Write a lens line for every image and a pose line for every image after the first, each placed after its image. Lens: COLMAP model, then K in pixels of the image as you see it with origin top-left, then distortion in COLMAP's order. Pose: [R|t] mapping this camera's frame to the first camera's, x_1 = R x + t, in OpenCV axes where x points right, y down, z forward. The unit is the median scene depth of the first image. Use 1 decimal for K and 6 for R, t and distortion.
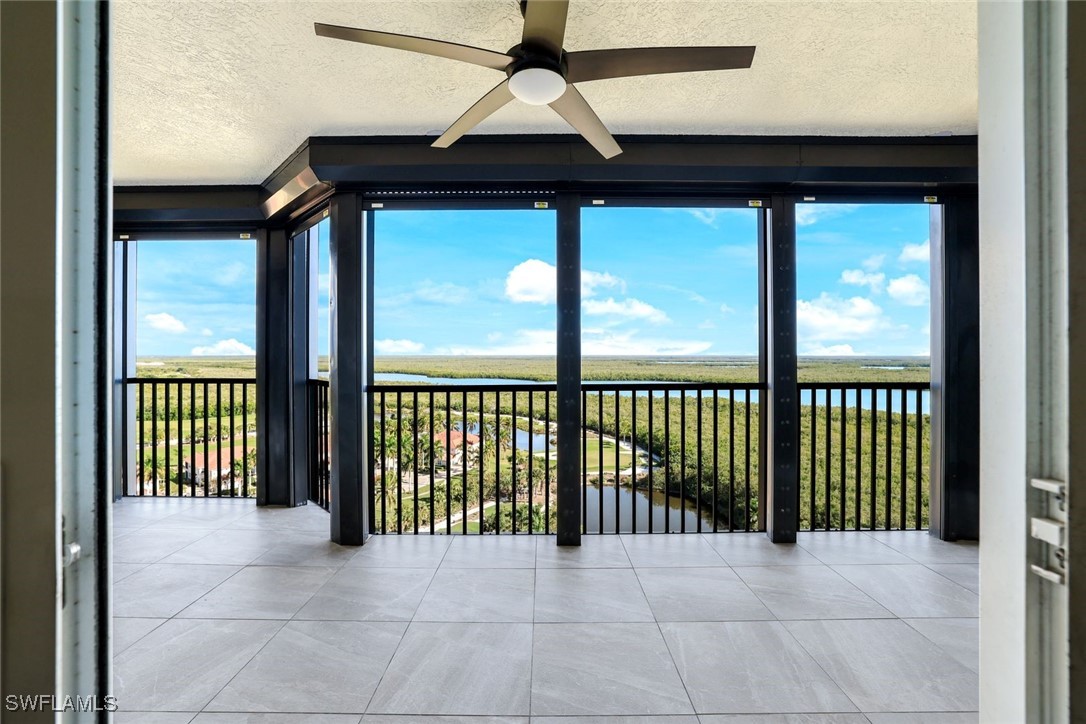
lens RADIAL K [[470.8, 0, 544.6], [0, 470.8, 354.6], [0, 0, 1]] dist [-0.041069, 0.000366]
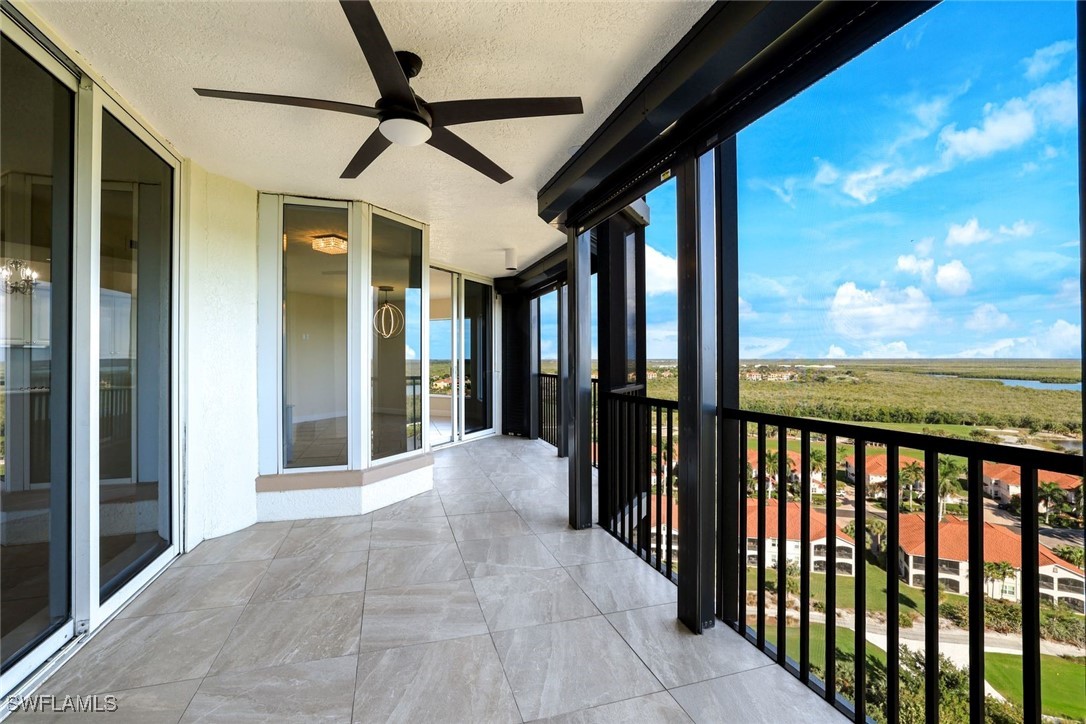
lens RADIAL K [[470.8, 0, 544.6], [0, 470.8, 354.6], [0, 0, 1]] dist [-0.041069, 0.000366]
pose [[0.299633, -0.008380, -0.954018, 0.856289], [0.001289, 0.999964, -0.008378, -0.012464], [0.954054, 0.001280, 0.299633, 0.715470]]
